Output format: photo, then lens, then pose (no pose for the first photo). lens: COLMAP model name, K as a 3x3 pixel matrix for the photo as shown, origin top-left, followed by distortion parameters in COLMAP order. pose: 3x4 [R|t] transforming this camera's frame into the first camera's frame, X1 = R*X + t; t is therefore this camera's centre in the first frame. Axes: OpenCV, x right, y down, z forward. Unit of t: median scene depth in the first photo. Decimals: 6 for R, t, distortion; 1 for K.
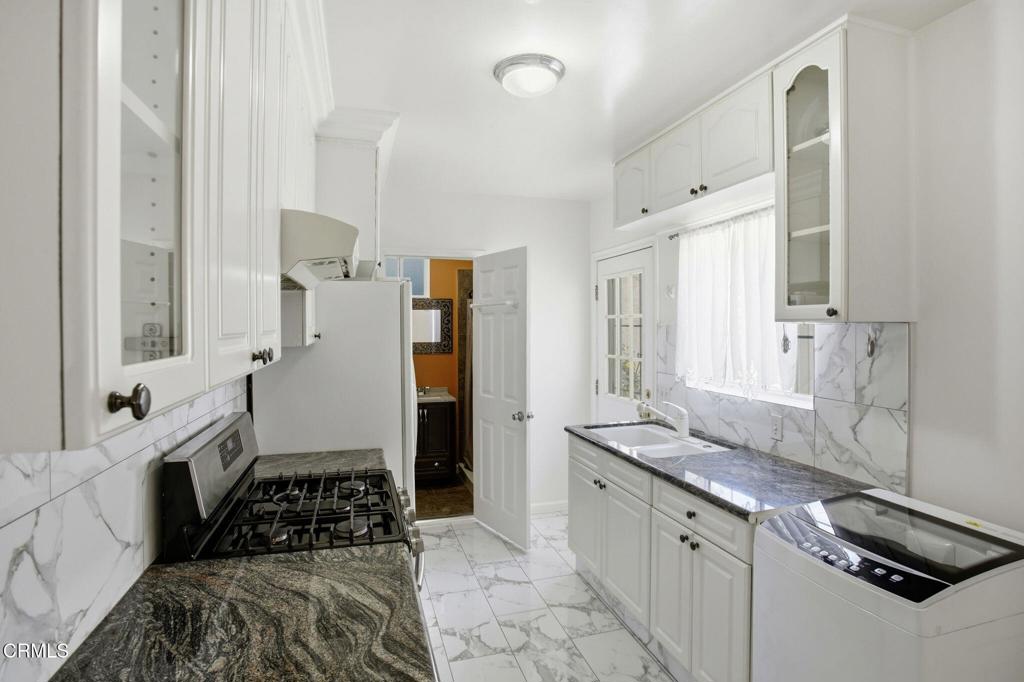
lens RADIAL K [[514.7, 0, 507.9], [0, 514.7, 330.9], [0, 0, 1]] dist [-0.082841, 0.035962]
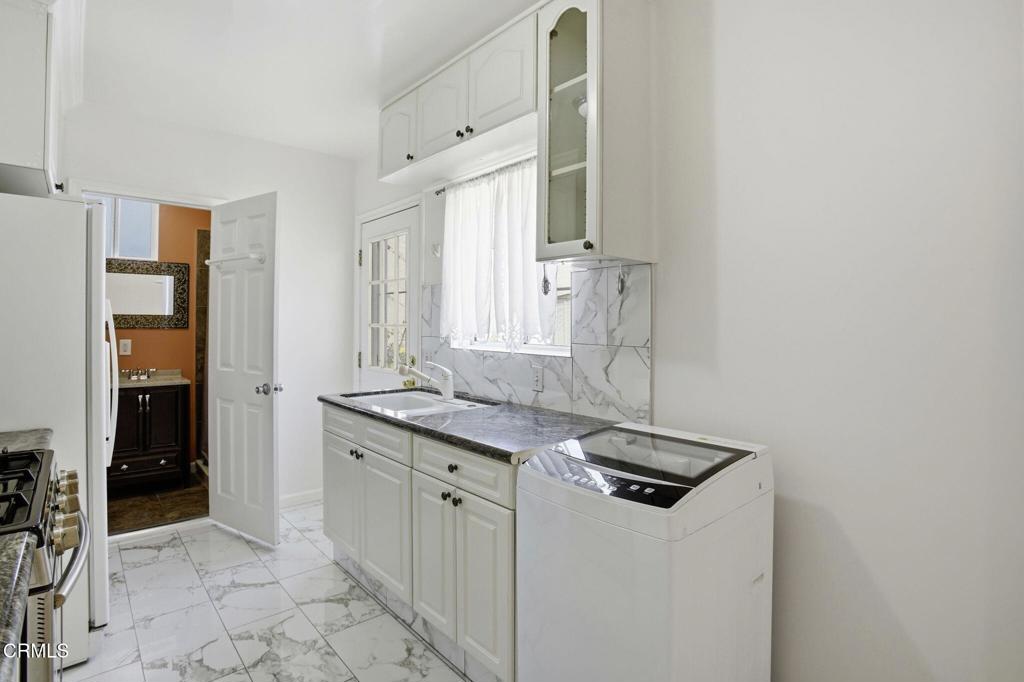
lens RADIAL K [[512.4, 0, 508.6], [0, 512.4, 323.1], [0, 0, 1]] dist [-0.078676, 0.034063]
pose [[0.907455, 0.010301, 0.420024, 0.051954], [-0.005218, 0.999899, -0.013250, 0.090009], [-0.420118, 0.009832, 0.907416, 0.096294]]
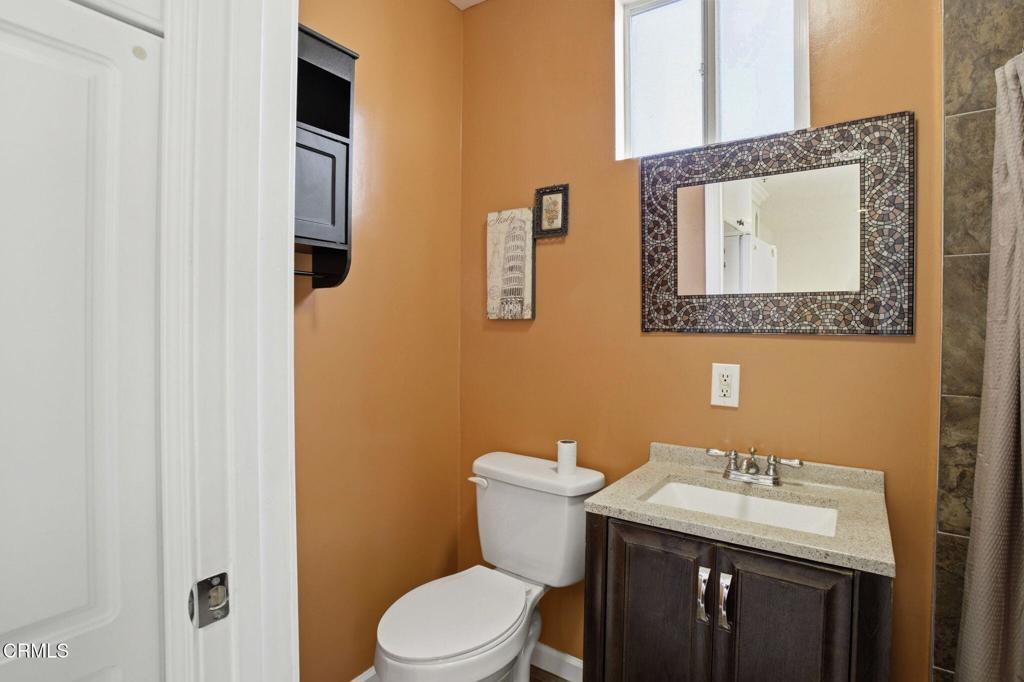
lens RADIAL K [[514.7, 0, 507.9], [0, 514.7, 330.9], [0, 0, 1]] dist [-0.082841, 0.035962]
pose [[0.631128, 0.016059, -0.775512, -0.100777], [-0.017838, 0.999822, 0.006187, 0.091249], [0.775473, 0.009929, 0.631302, 1.493982]]
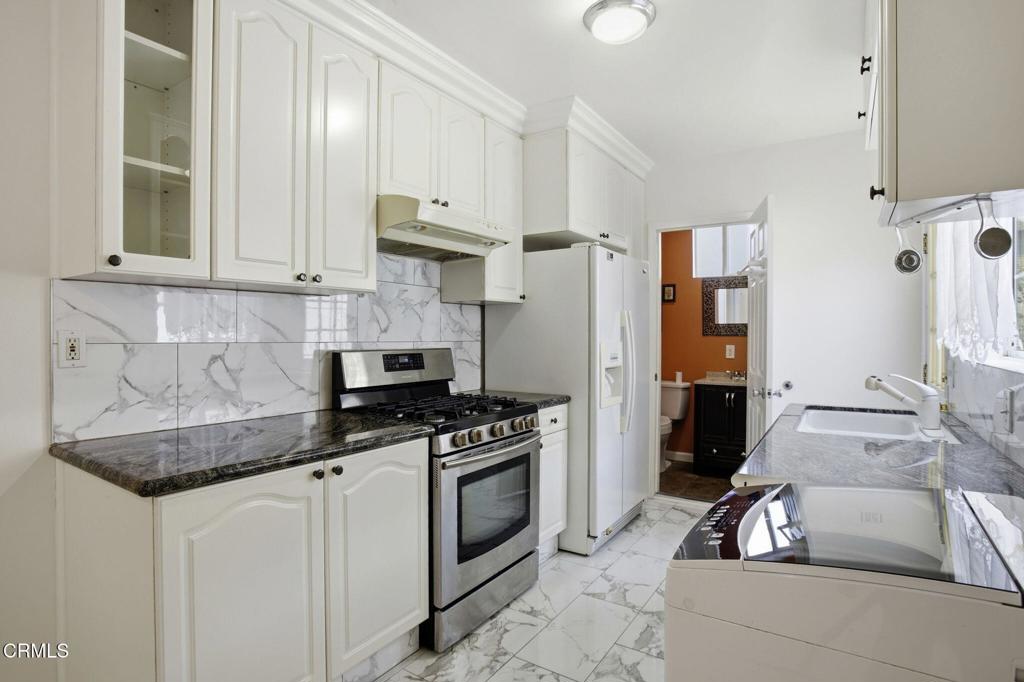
lens RADIAL K [[530.2, 0, 502.8], [0, 530.2, 341.2], [0, 0, 1]] dist [-0.090922, 0.038630]
pose [[0.633027, 0.014075, -0.774002, 0.583326], [-0.010491, 0.999899, 0.009603, 0.103926], [0.774059, 0.002041, 0.633110, 0.150212]]
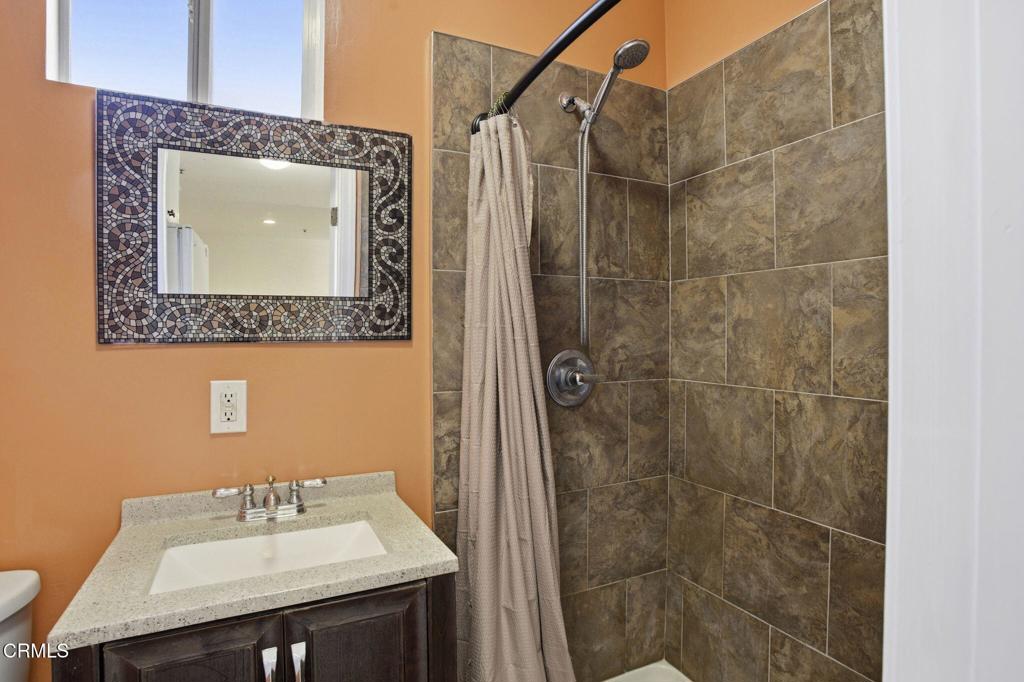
lens RADIAL K [[525.6, 0, 501.6], [0, 525.6, 335.8], [0, 0, 1]] dist [-0.081780, 0.037019]
pose [[0.984986, -0.002152, 0.172618, -0.228783], [0.003202, 0.999978, -0.005800, 0.090223], [-0.172602, 0.006266, 0.984972, 1.540927]]
